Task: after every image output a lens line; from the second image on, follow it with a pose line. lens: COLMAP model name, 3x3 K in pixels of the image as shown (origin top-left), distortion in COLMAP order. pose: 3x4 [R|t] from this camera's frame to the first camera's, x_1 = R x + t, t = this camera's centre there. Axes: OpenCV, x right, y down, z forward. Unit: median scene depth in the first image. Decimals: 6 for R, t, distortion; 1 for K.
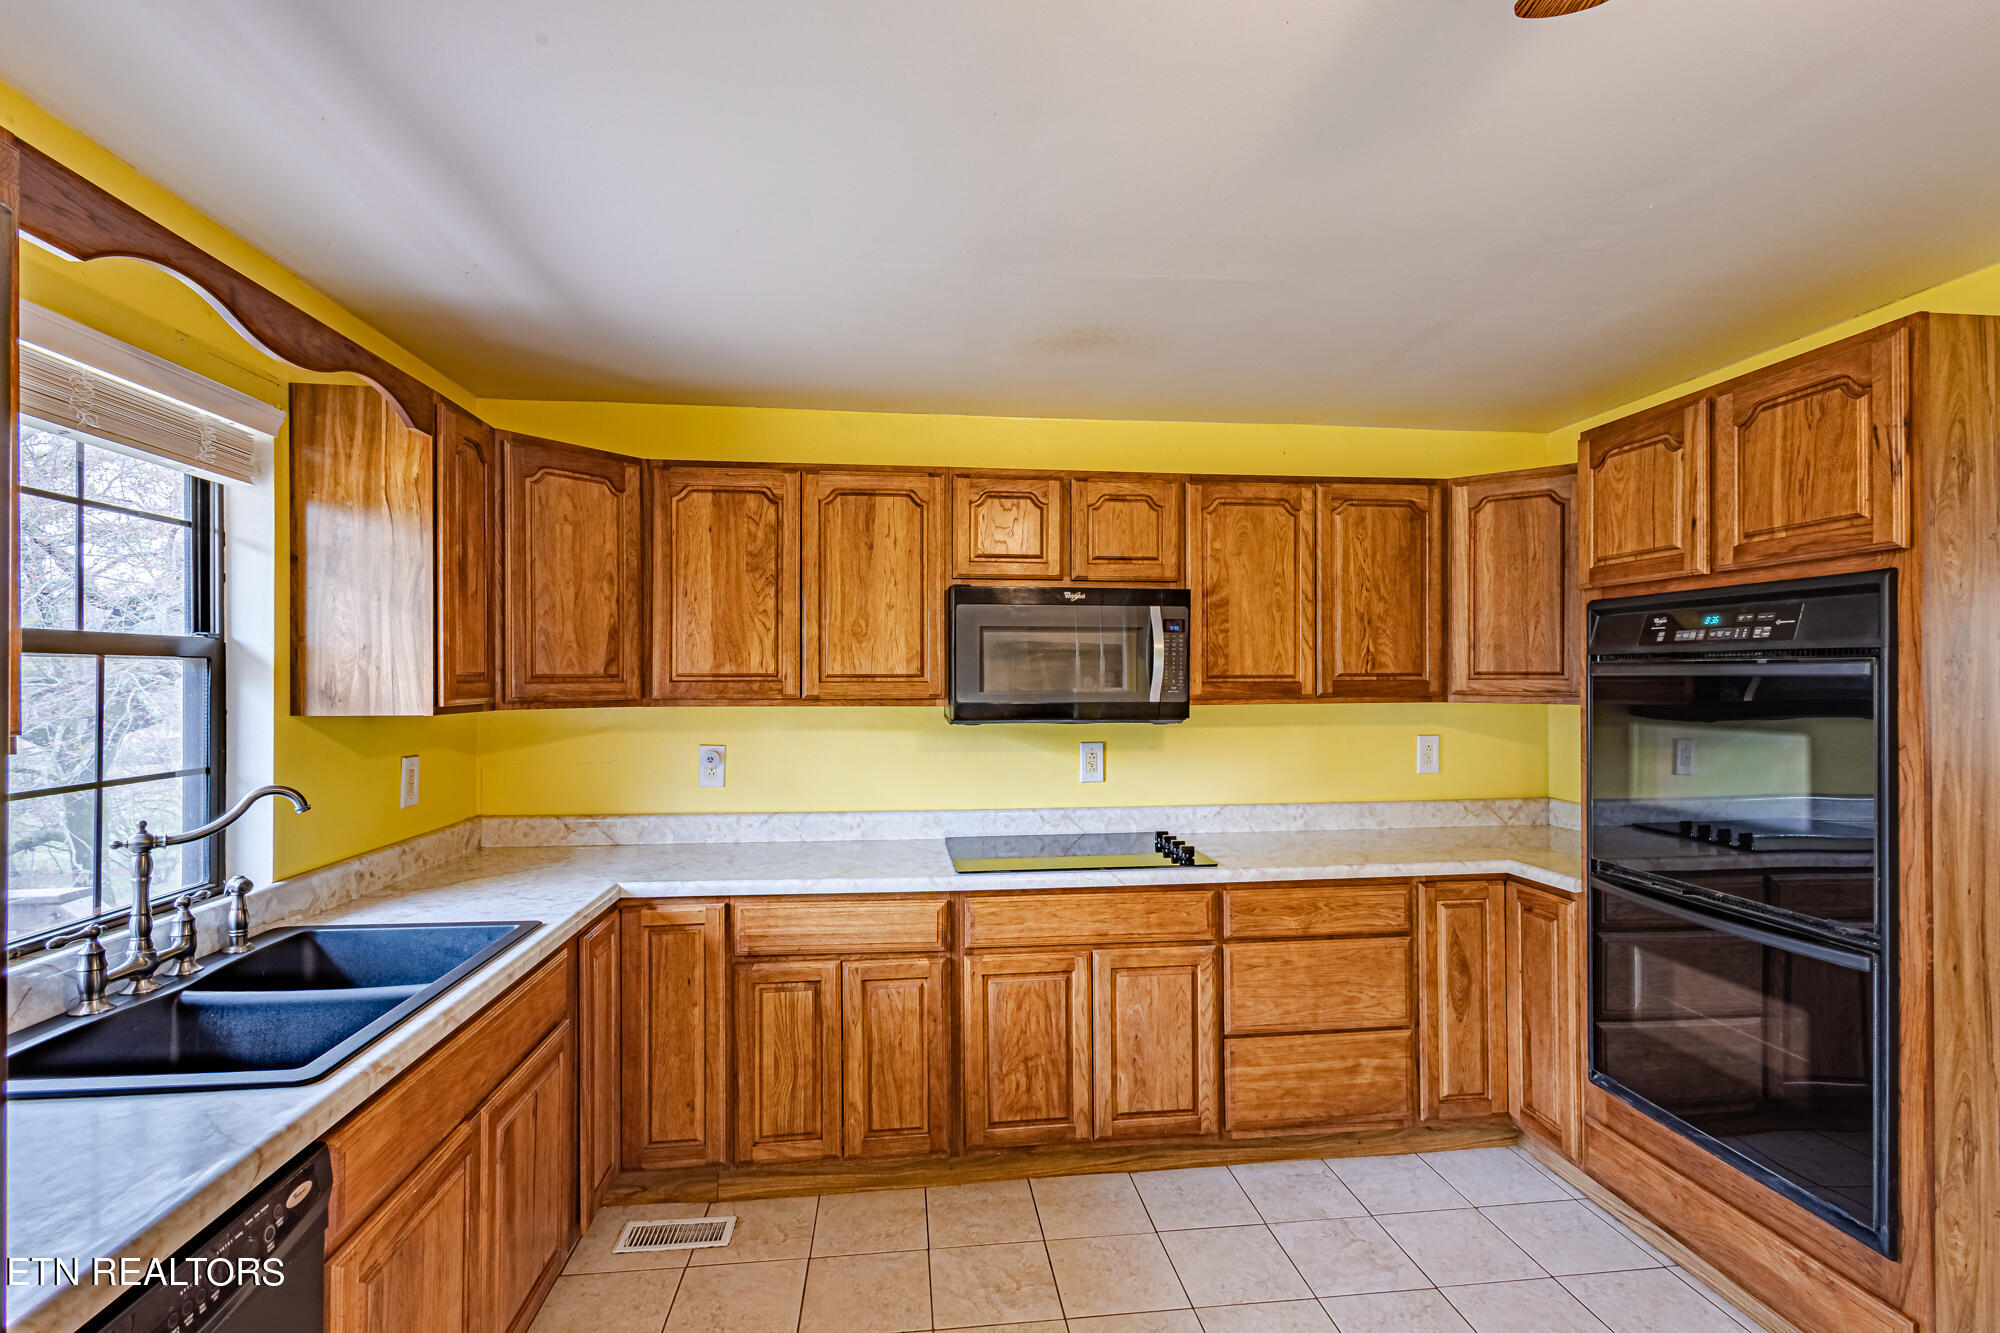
lens RADIAL K [[916.2, 0, 1005.9], [0, 916.2, 675.9], [0, 0, 1]] dist [0.002011, -0.001084]
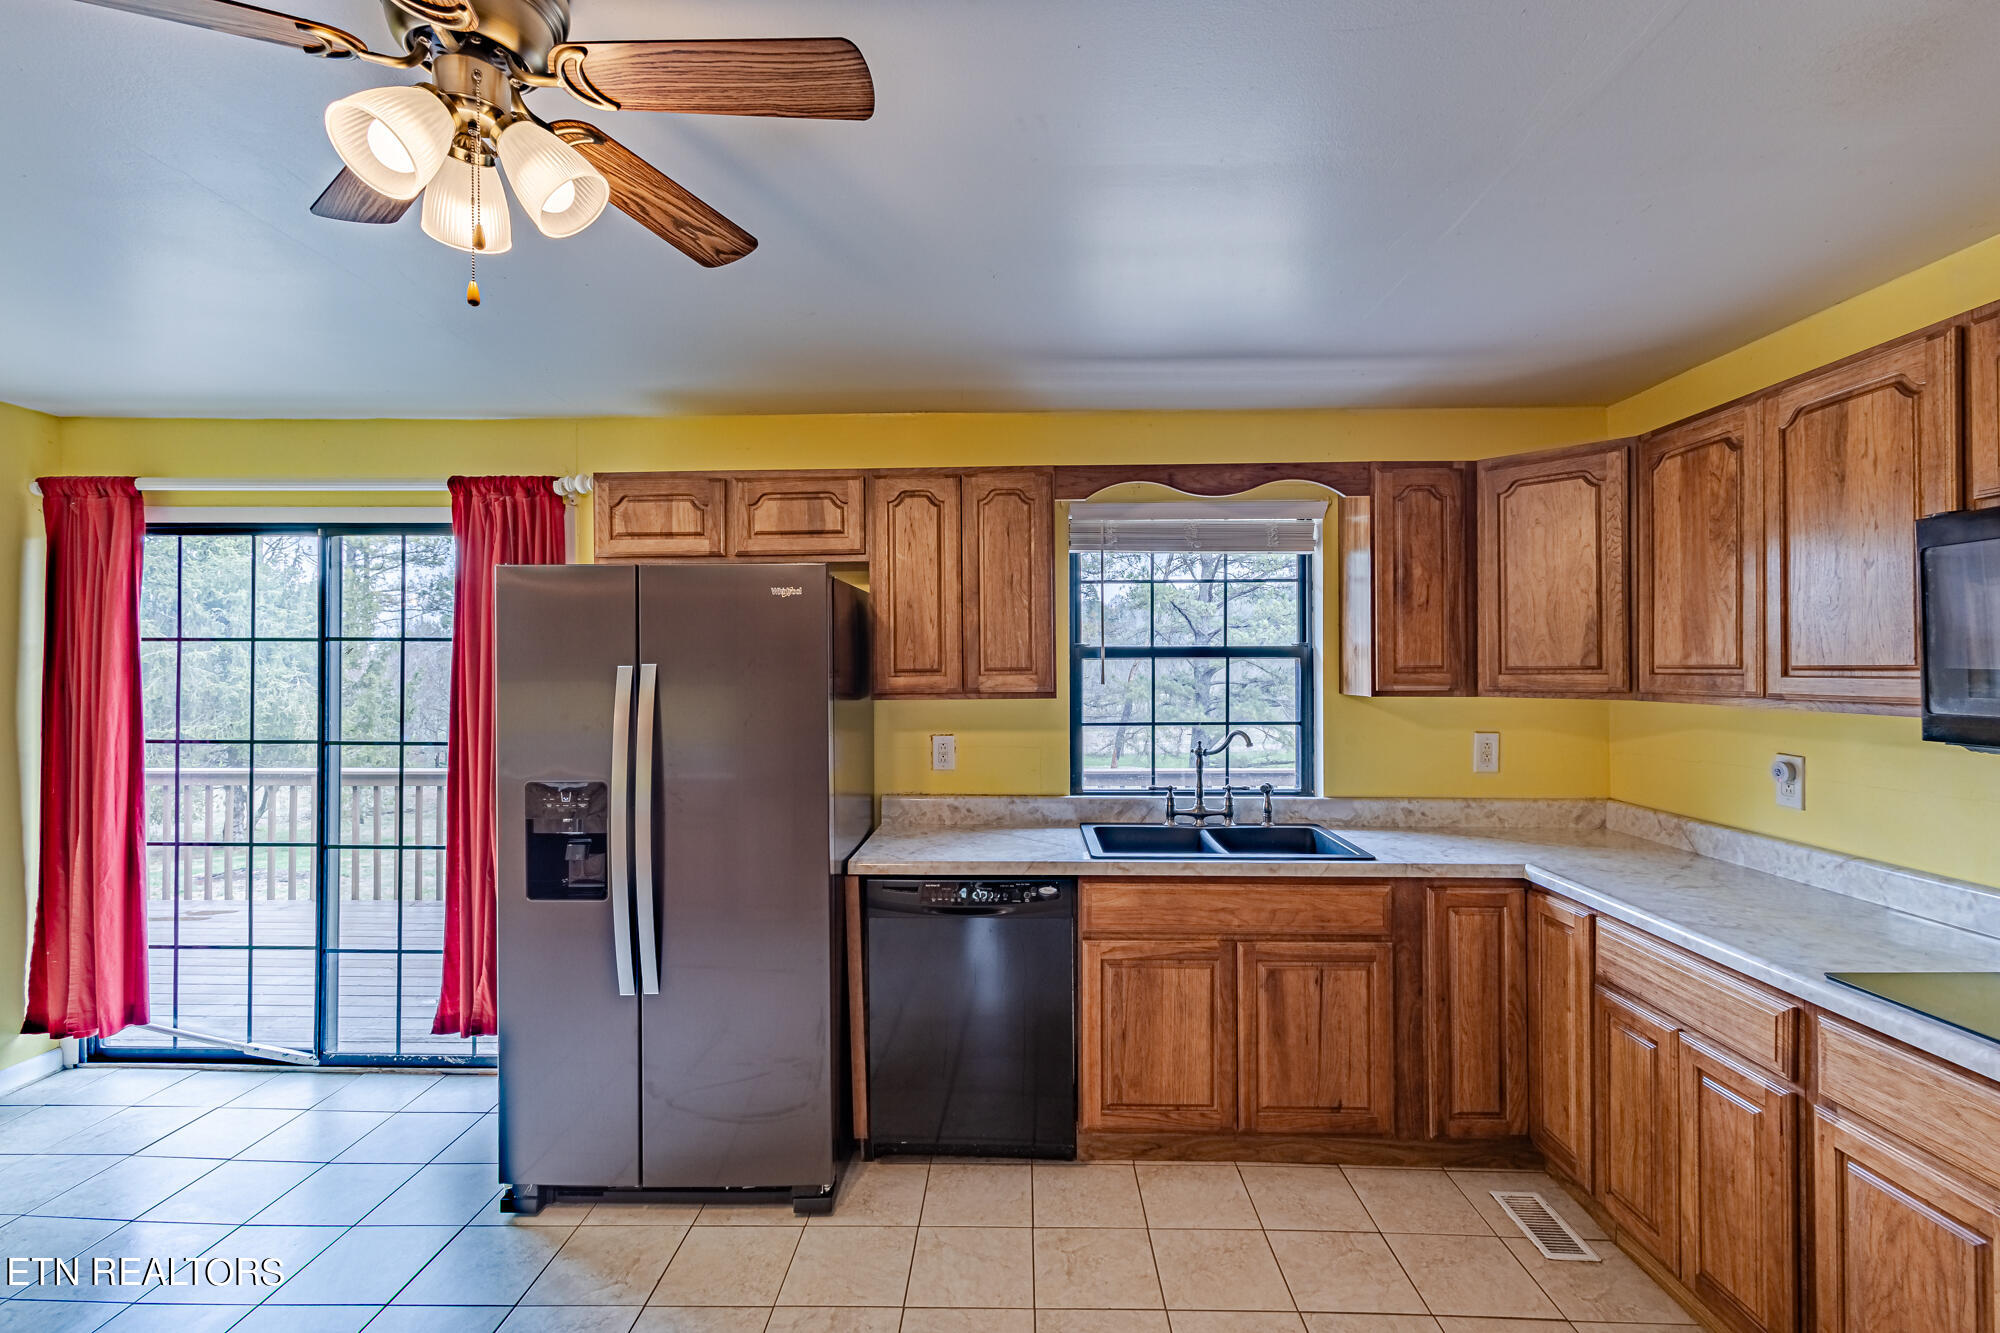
lens RADIAL K [[916.2, 0, 1005.9], [0, 916.2, 675.9], [0, 0, 1]] dist [0.002011, -0.001084]
pose [[-0.140310, 0.010771, -0.990049, 0.624212], [0.002968, 0.999941, 0.010458, -0.003341], [0.990103, -0.001471, -0.140334, 0.491997]]
